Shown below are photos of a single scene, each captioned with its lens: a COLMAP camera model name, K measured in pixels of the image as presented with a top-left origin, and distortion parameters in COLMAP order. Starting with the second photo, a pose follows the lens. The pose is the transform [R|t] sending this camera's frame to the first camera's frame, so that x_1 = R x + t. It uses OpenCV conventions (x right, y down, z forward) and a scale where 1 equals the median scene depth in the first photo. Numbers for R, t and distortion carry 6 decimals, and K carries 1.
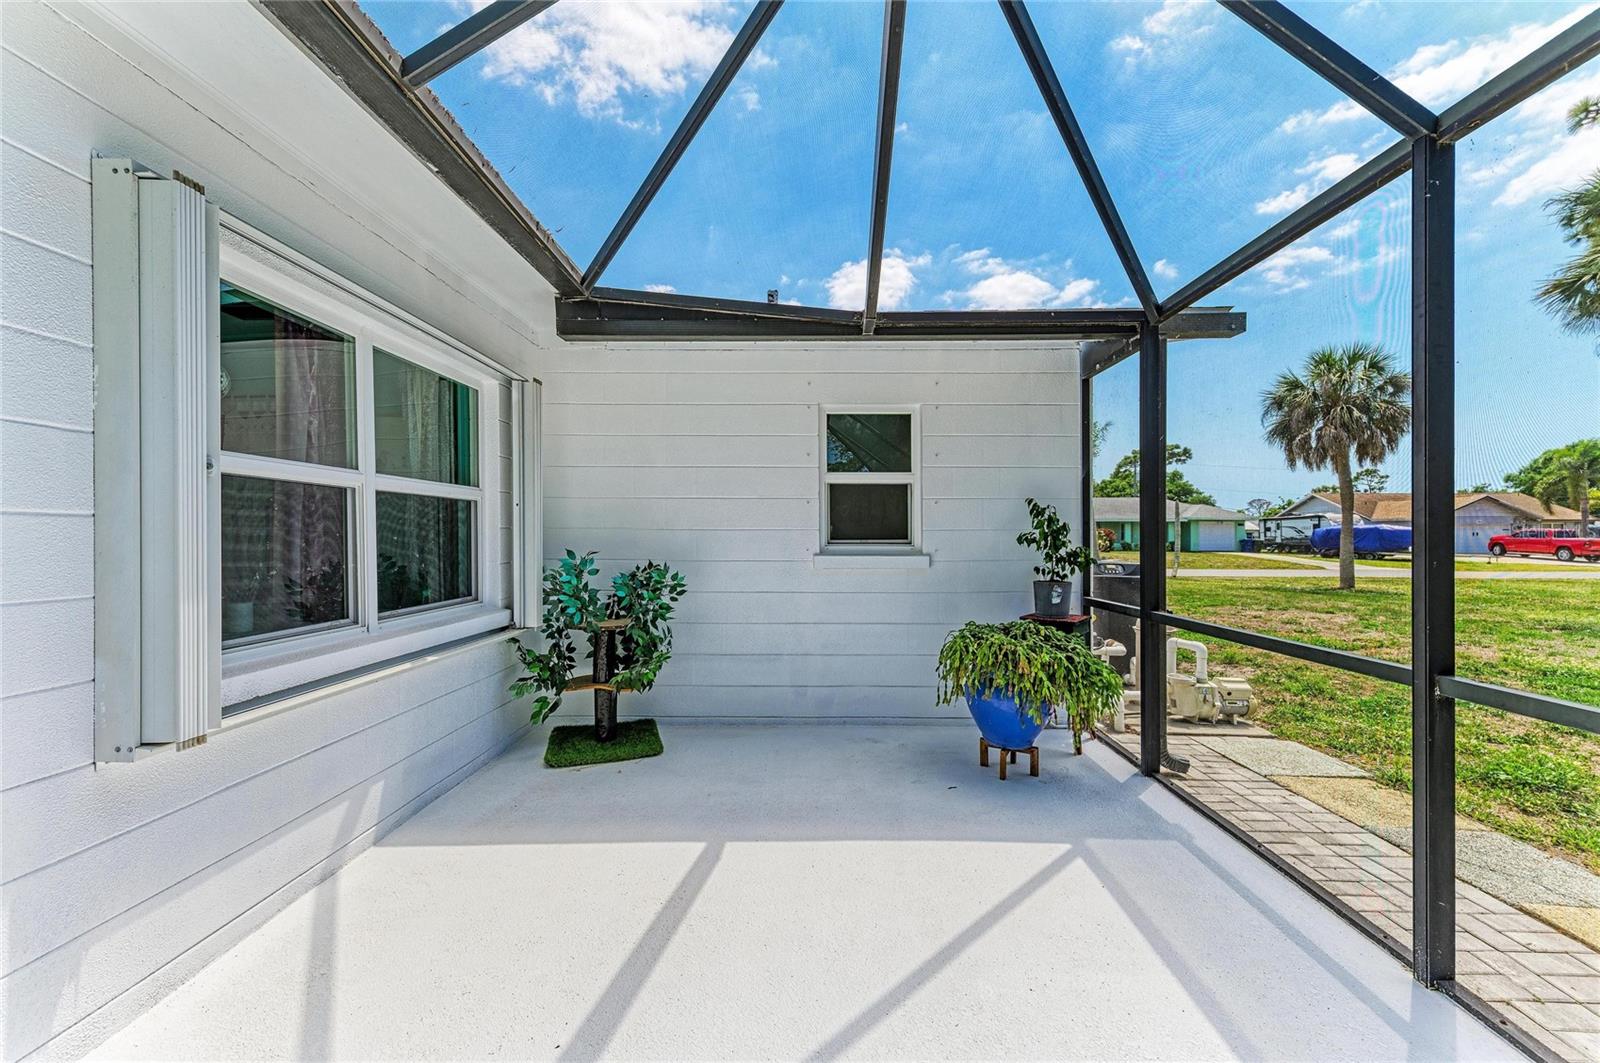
lens RADIAL K [[629.2, 0, 805.2], [0, 629.2, 539.8], [0, 0, 1]] dist [0.018592, -0.006105]
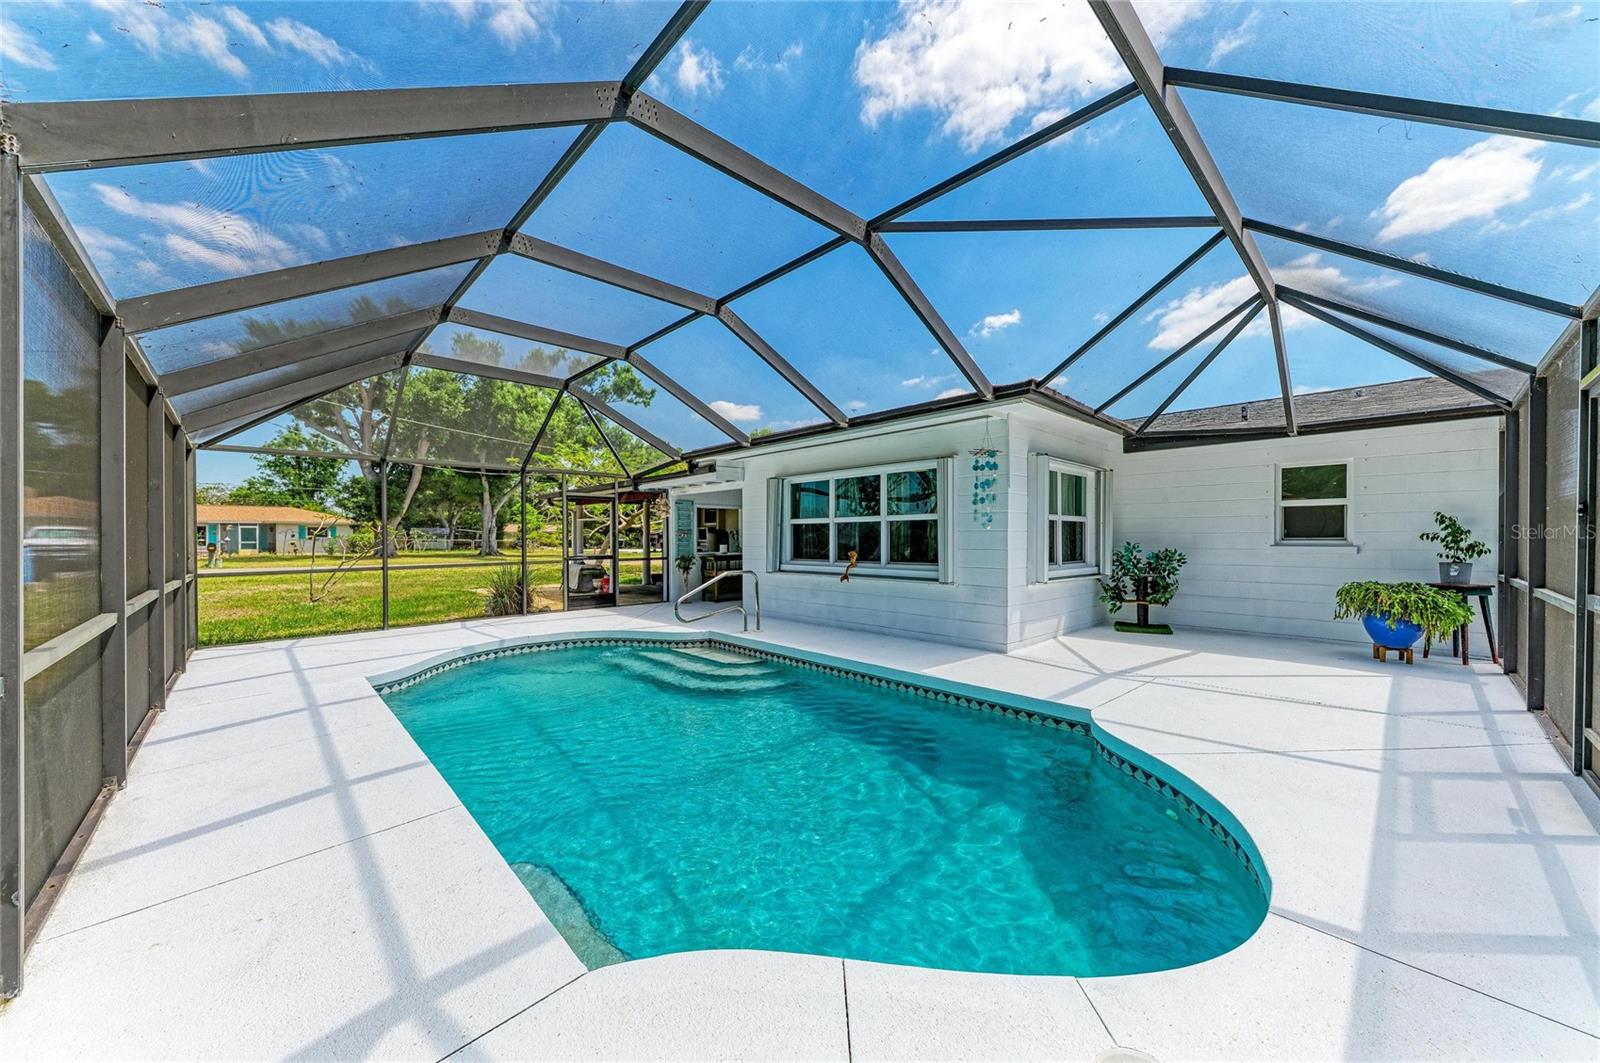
lens RADIAL K [[579.9, 0, 802.2], [0, 579.9, 541.6], [0, 0, 1]] dist [0.022764, 0.000002]
pose [[0.694361, 0.003358, -0.719619, 0.328910], [-0.002662, 0.999994, 0.002098, 0.012688], [0.719622, 0.000458, 0.694366, -1.288642]]
